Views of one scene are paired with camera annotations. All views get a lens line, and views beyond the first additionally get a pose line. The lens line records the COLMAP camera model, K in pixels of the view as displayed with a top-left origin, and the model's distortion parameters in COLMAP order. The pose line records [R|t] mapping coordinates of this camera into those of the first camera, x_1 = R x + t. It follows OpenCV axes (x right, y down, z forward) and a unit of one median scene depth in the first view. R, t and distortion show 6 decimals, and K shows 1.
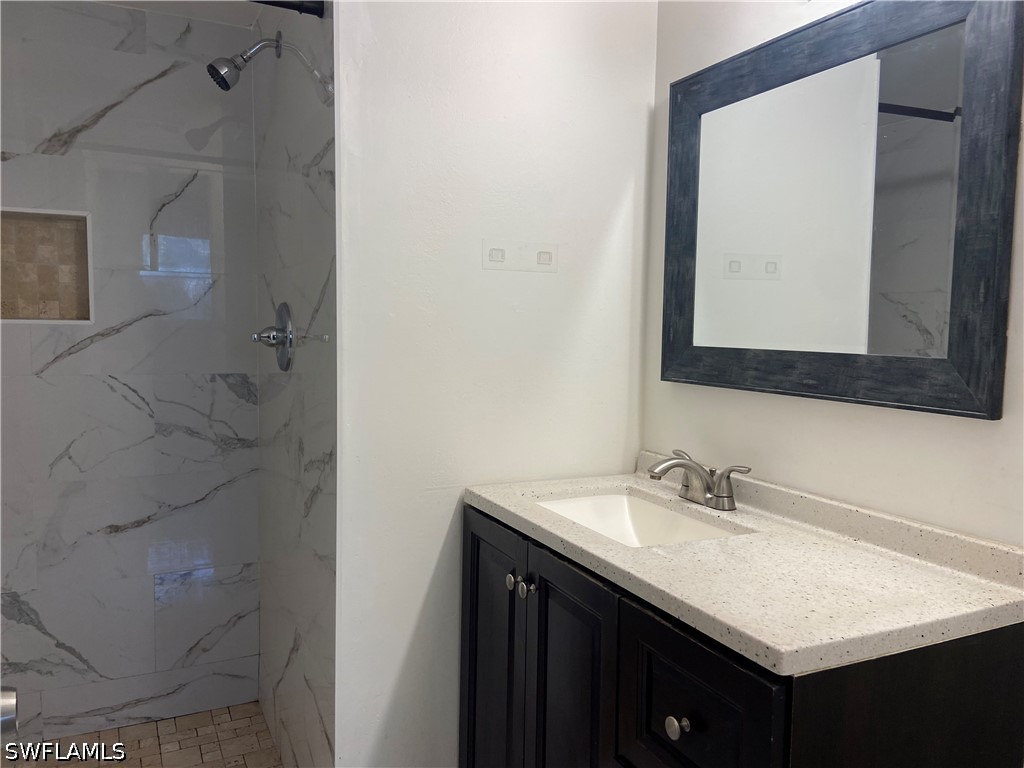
lens RADIAL K [[767.9, 0, 515.1], [0, 767.9, 384.4], [0, 0, 1]] dist [0.040968, -0.060907]
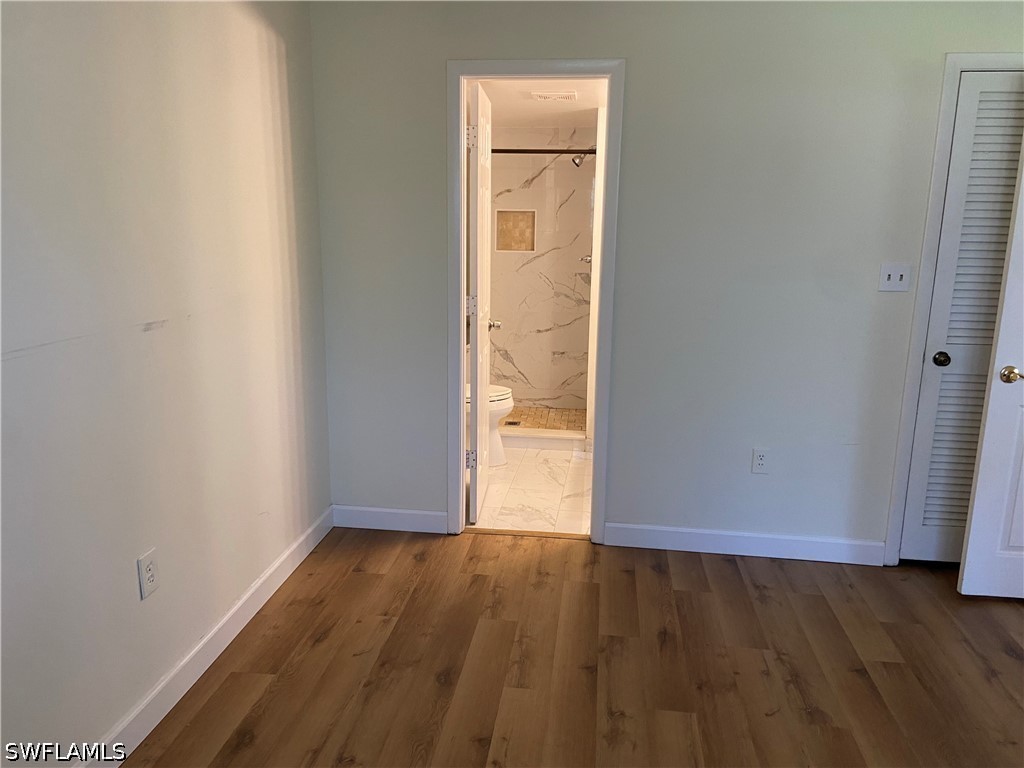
lens RADIAL K [[767.9, 0, 512.7], [0, 767.9, 386.0], [0, 0, 1]] dist [0.040968, -0.060907]
pose [[0.829144, 0.111176, -0.547869, 0.865548], [-0.045027, 0.990123, 0.132776, 0.027919], [0.557219, -0.085421, 0.825960, -1.232241]]
